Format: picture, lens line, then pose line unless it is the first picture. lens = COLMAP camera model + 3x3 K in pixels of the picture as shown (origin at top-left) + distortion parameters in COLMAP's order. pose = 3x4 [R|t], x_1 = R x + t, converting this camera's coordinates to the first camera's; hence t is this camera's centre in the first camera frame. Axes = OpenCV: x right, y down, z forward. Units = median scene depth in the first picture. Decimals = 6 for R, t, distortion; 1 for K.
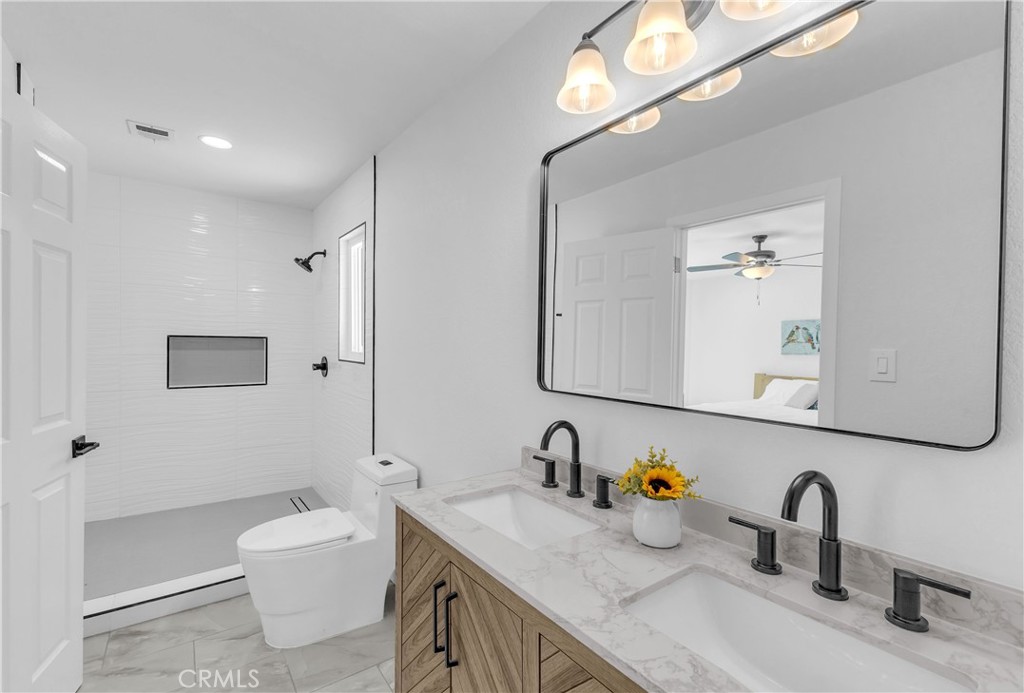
lens RADIAL K [[459.4, 0, 512.0], [0, 459.4, 346.5], [0, 0, 1]] dist [0.000309, 0.000017]
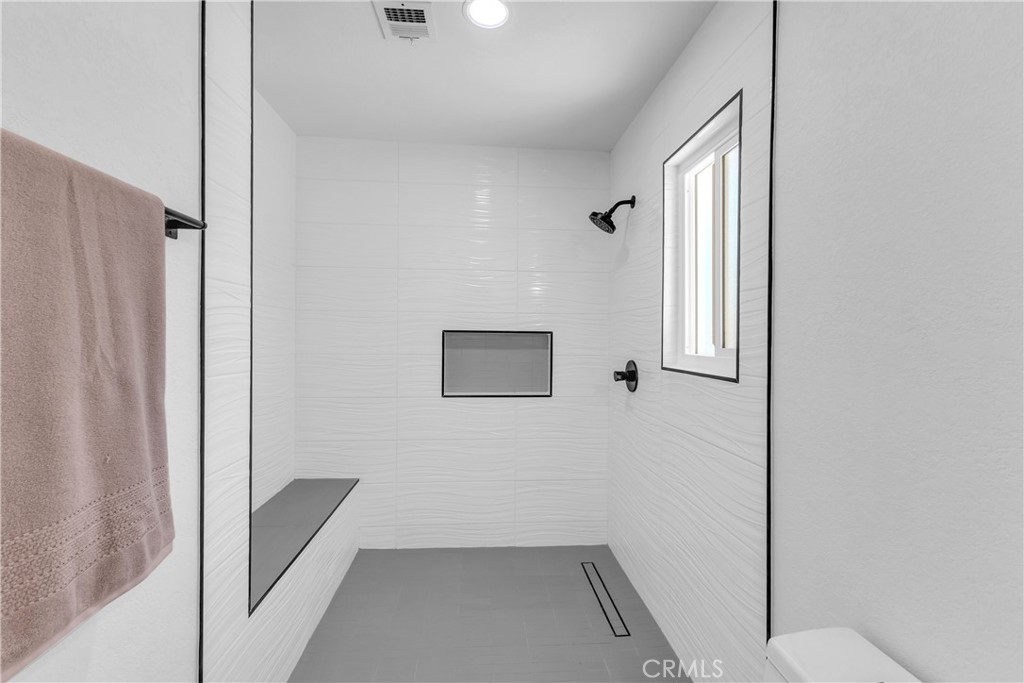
lens RADIAL K [[438.3, 0, 514.7], [0, 438.3, 339.4], [0, 0, 1]] dist [0.013923, -0.005489]
pose [[0.852611, -0.001876, -0.522543, -0.229471], [-0.004388, 0.999933, -0.010750, -0.000588], [0.522528, 0.011458, 0.852545, 0.391619]]
